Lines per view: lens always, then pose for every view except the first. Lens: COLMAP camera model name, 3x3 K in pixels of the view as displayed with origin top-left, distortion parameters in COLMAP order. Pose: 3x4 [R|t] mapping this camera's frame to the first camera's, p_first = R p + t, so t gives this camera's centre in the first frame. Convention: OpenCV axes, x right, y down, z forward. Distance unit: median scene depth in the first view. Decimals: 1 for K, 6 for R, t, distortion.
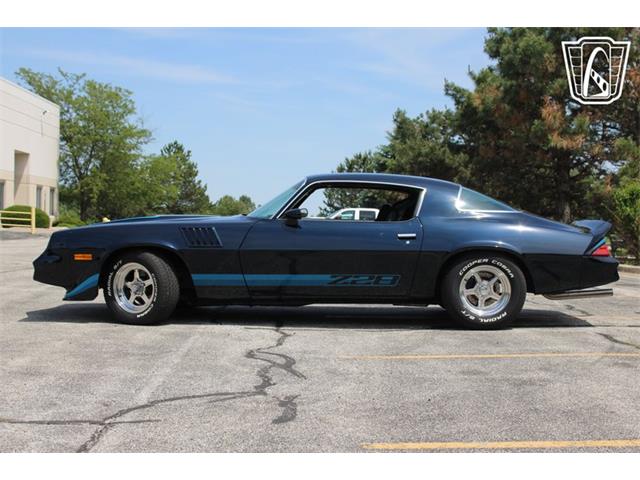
lens RADIAL K [[1075.7, 0, 320.0], [0, 1075.7, 240.0], [0, 0, 1]] dist [0.021851, 0.038925]
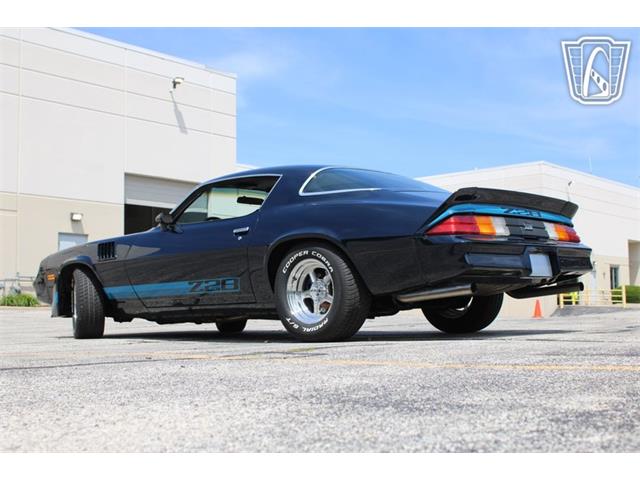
lens RADIAL K [[830.6, 0, 320.1], [0, 830.6, 277.6], [0, 0, 1]] dist [-0.014358, 0.008605]
pose [[0.747004, -0.051378, -0.662831, 0.478388], [0.014505, 0.998032, -0.061013, 0.063207], [0.664661, 0.035963, 0.746279, 0.475206]]
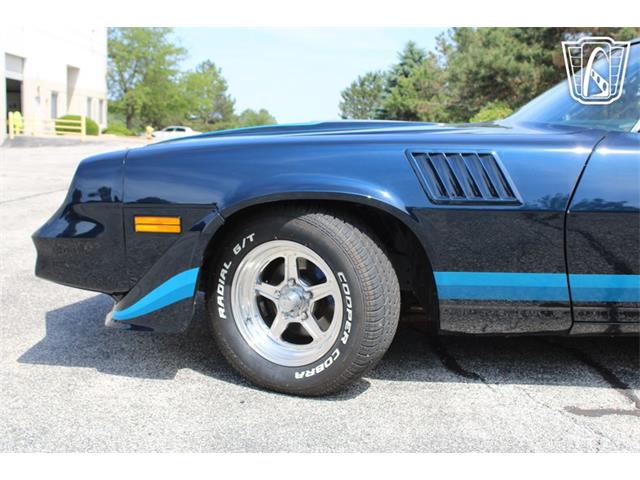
lens RADIAL K [[874.4, 0, 320.0], [0, 874.4, 240.0], [0, 0, 1]] dist [-0.026516, -0.006804]
pose [[0.999955, 0.009462, 0.000213, -0.139349], [-0.009431, 0.994290, 0.106298, -0.011382], [0.000794, -0.106295, 0.994334, 0.592016]]
